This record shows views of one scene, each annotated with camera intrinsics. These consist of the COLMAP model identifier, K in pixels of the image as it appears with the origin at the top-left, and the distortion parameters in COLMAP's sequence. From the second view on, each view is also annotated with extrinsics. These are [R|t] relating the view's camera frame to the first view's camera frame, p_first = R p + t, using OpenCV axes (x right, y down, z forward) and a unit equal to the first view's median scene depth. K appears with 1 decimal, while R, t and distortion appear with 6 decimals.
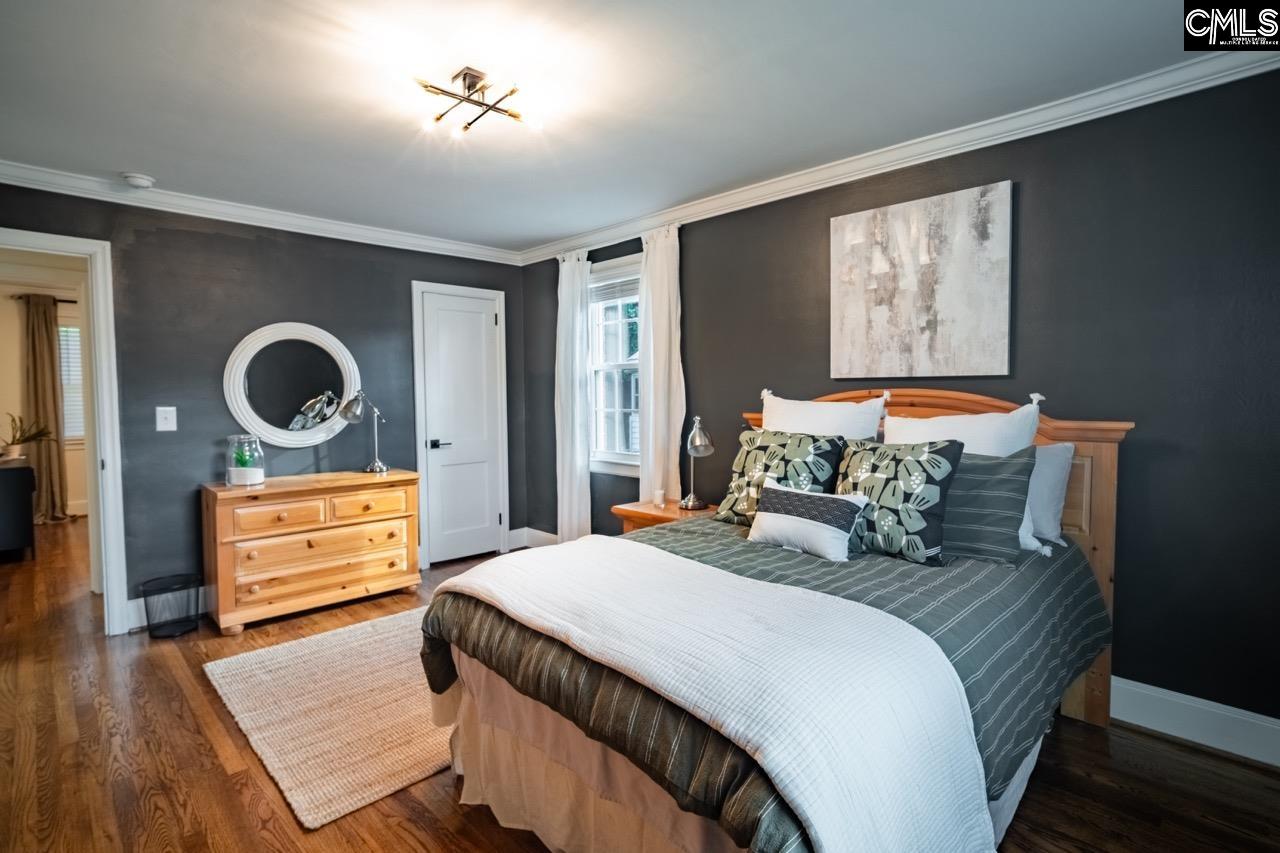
lens RADIAL K [[623.5, 0, 646.6], [0, 623.5, 426.2], [0, 0, 1]] dist [-0.002287, 0.000077]
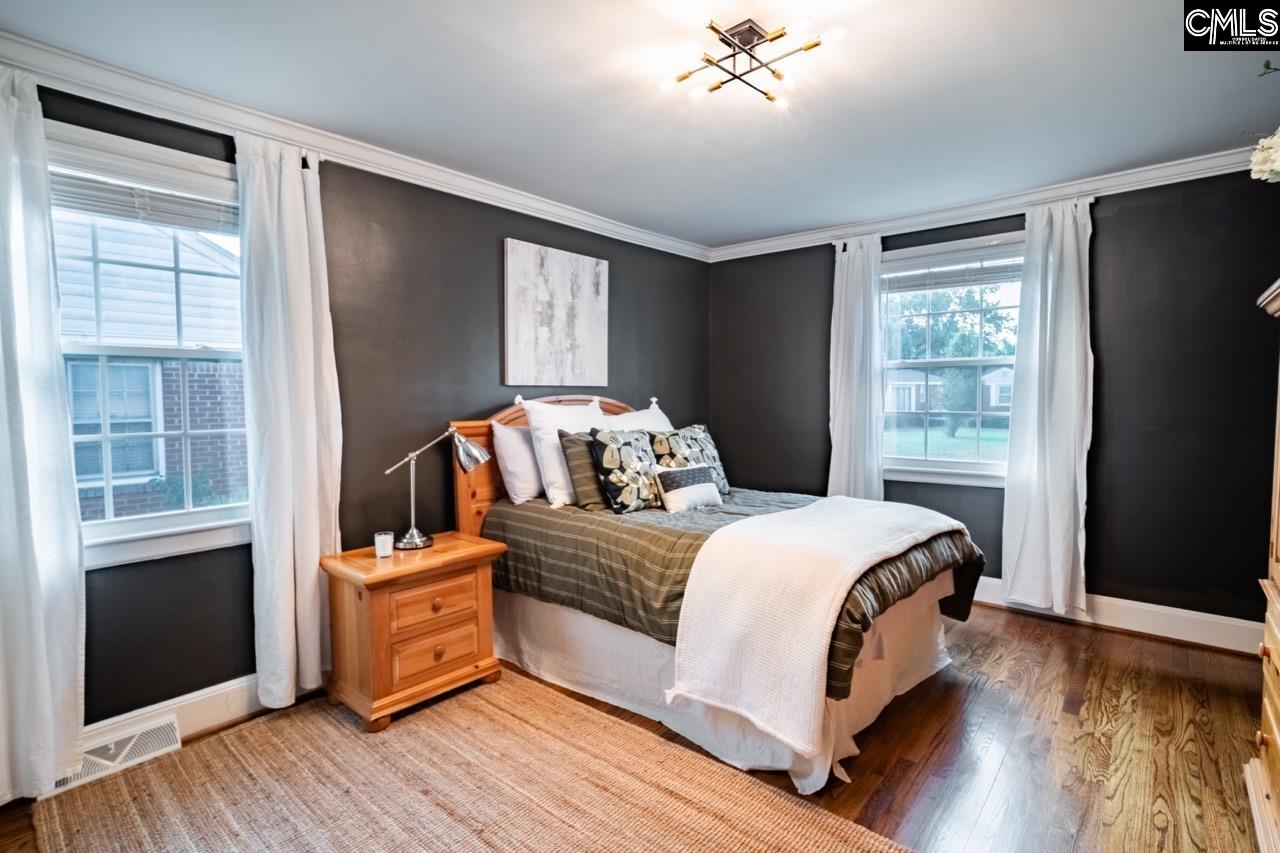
lens RADIAL K [[623.5, 0, 643.6], [0, 623.5, 429.2], [0, 0, 1]] dist [-0.002287, 0.000077]
pose [[-0.070997, -0.051480, 0.996147, -0.641430], [0.060663, 0.996596, 0.055826, -0.037300], [-0.995630, 0.064393, -0.067632, 0.672048]]
